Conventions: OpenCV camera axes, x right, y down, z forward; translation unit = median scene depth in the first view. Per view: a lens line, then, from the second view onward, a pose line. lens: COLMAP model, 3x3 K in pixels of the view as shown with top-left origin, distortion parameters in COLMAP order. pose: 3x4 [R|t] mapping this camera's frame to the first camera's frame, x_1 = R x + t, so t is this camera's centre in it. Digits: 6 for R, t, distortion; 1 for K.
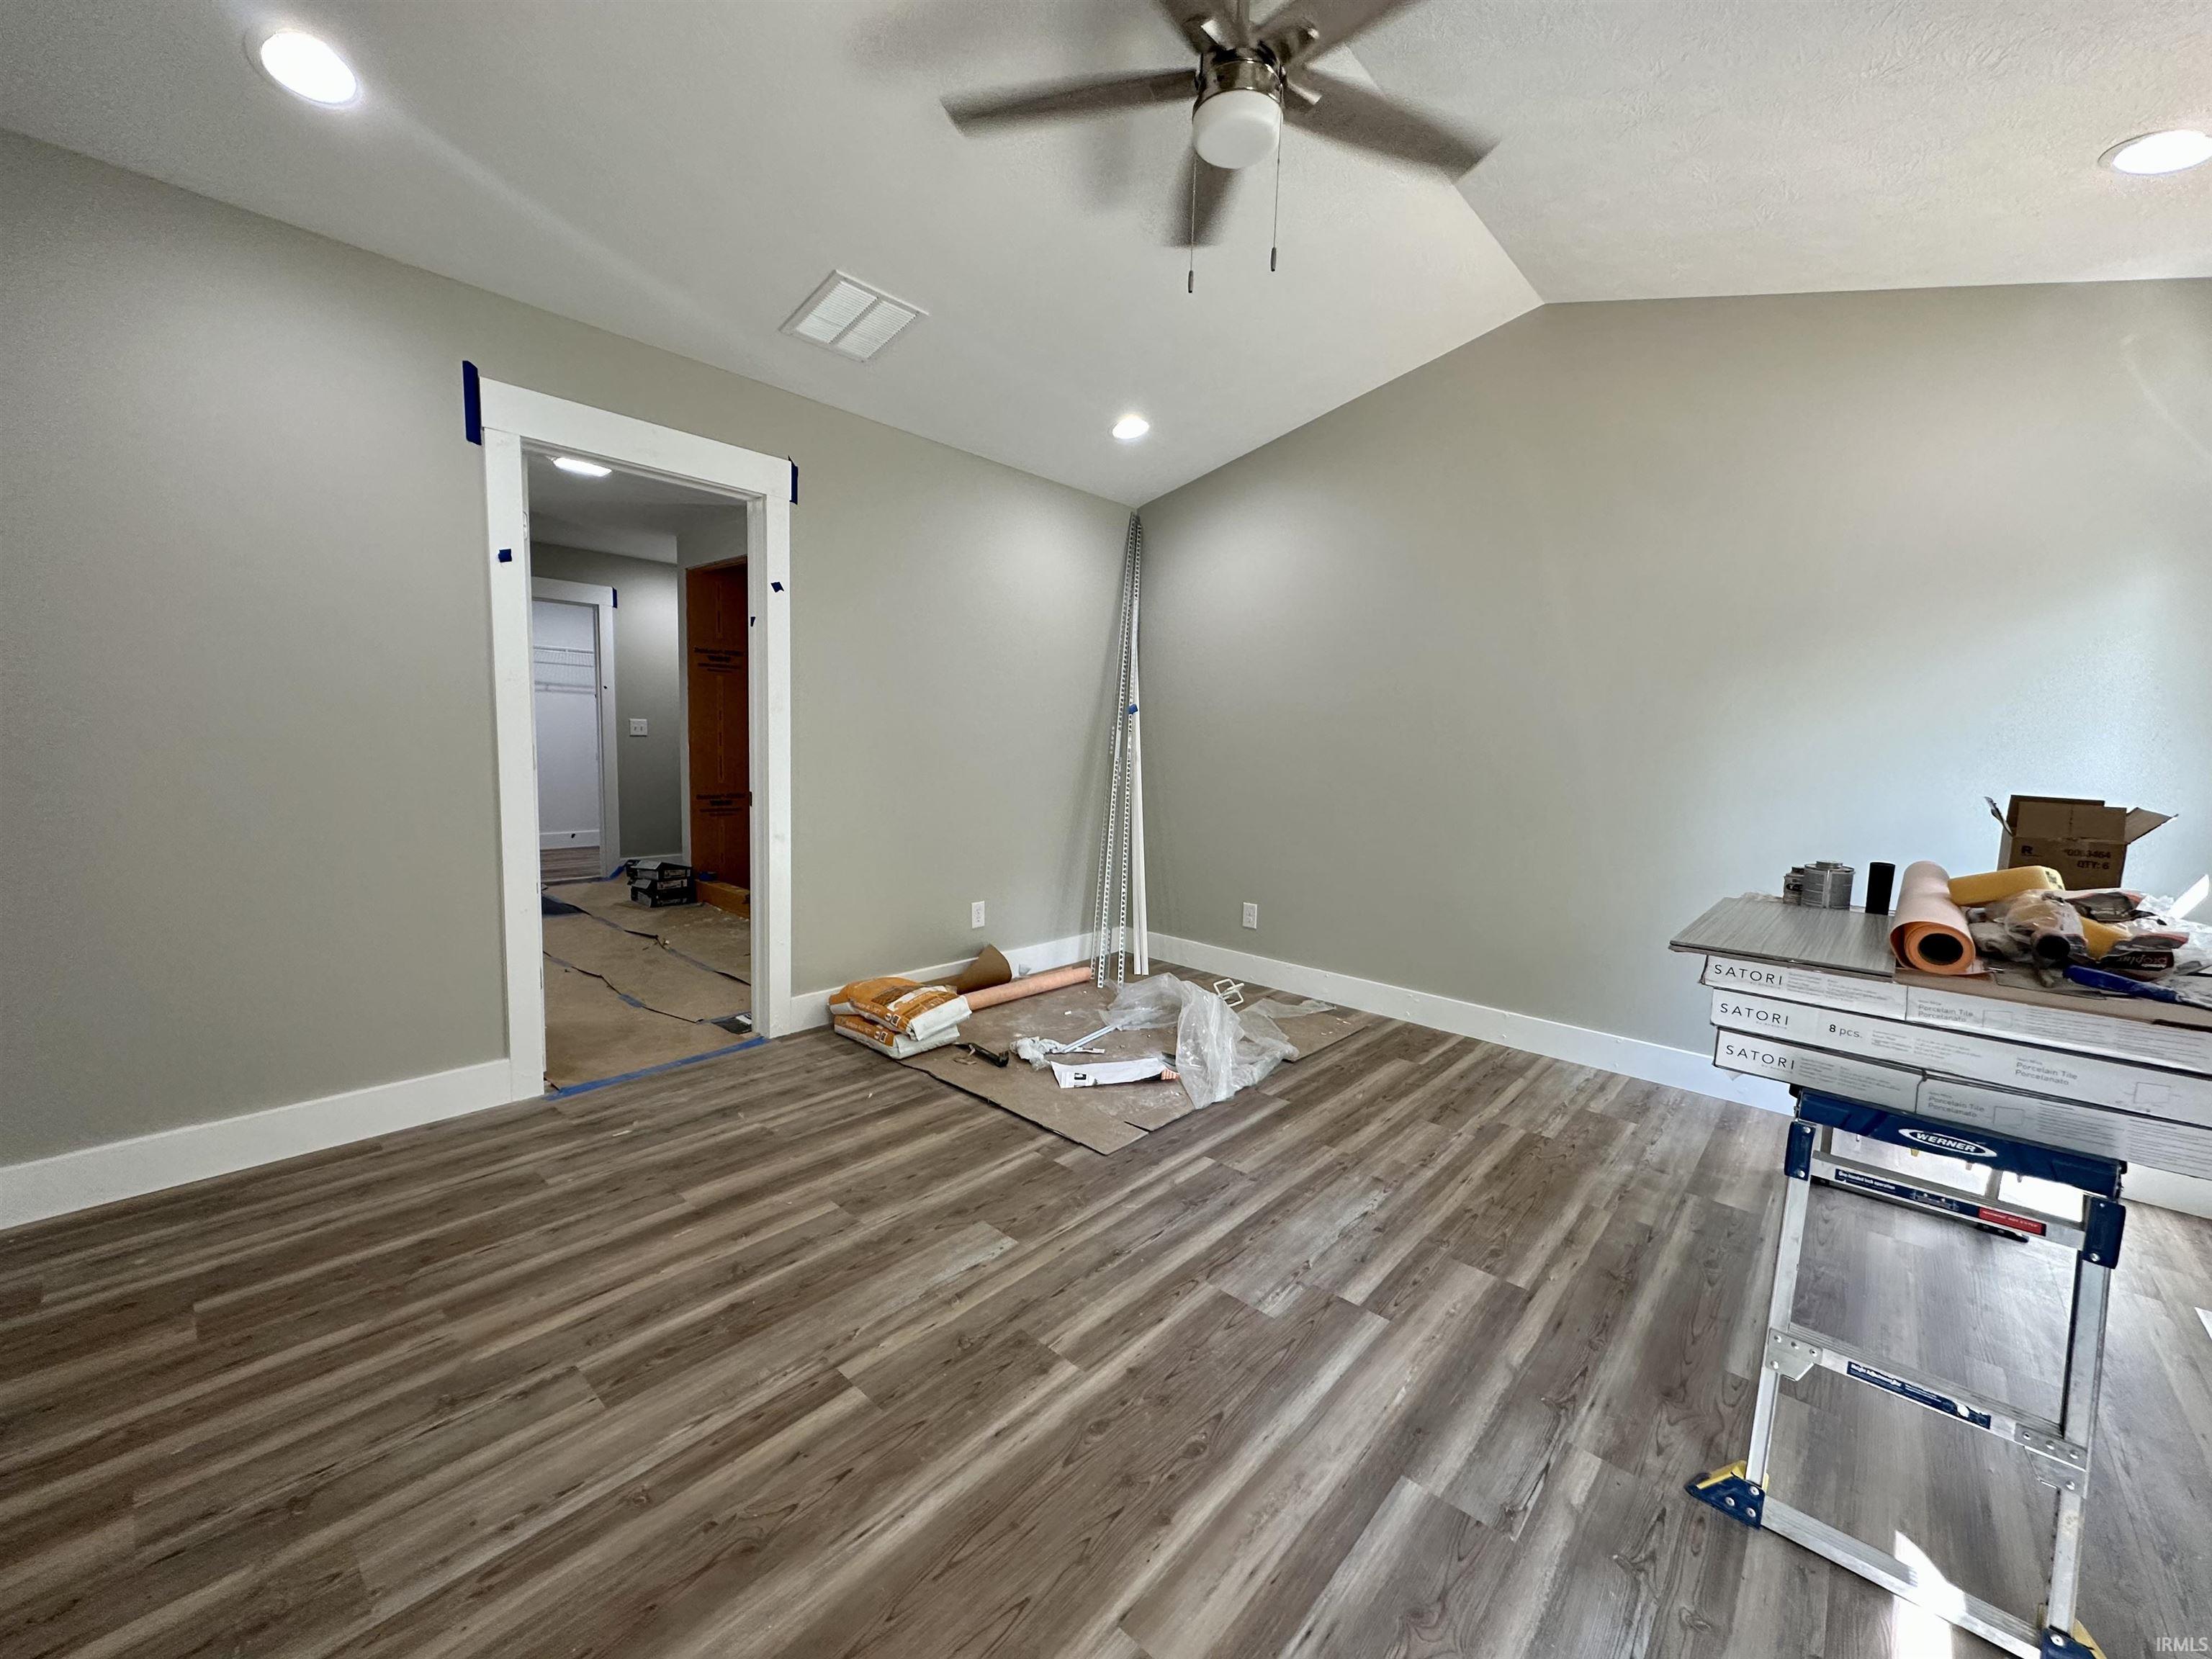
lens RADIAL K [[879.9, 0, 1099.6], [0, 879.9, 824.0], [0, 0, 1]] dist [0.000133, 0.000352]
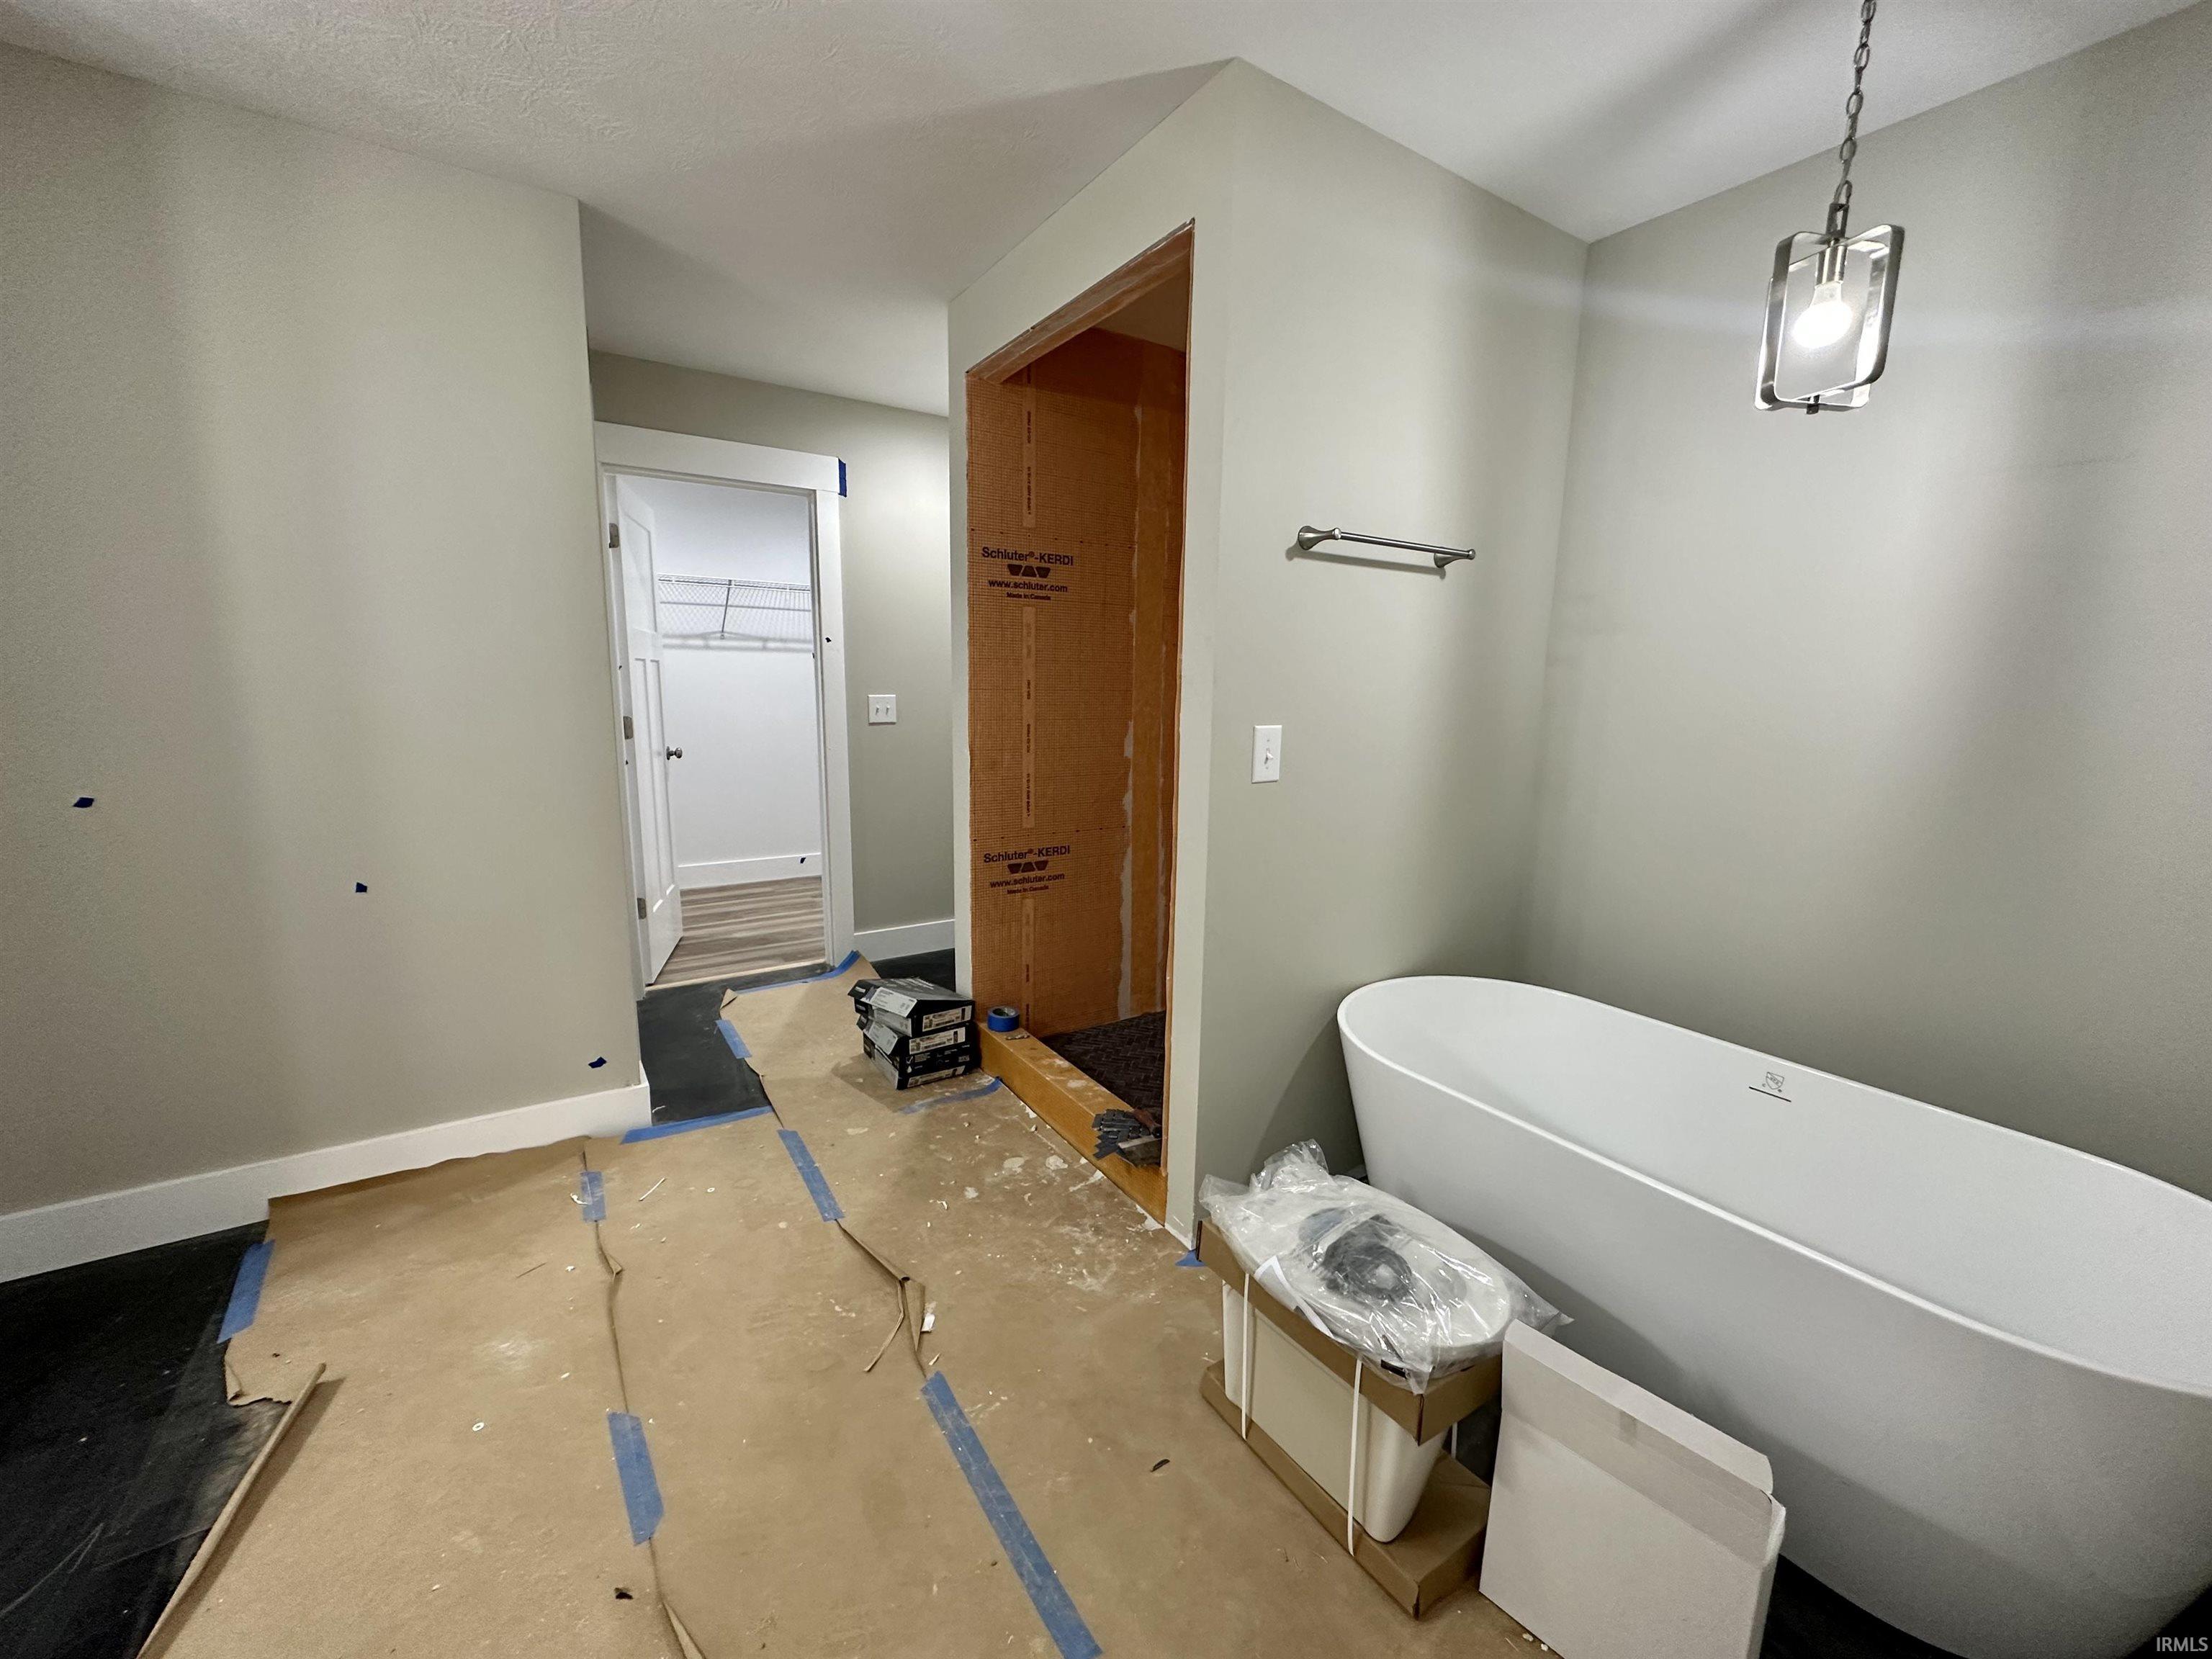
lens RADIAL K [[879.9, 0, 1107.7], [0, 879.9, 828.9], [0, 0, 1]] dist [0.000133, 0.000352]
pose [[0.968366, 0.027345, -0.248032, -0.267611], [-0.013356, 0.998232, 0.057910, -0.076068], [0.249177, -0.052766, 0.967020, 0.540348]]
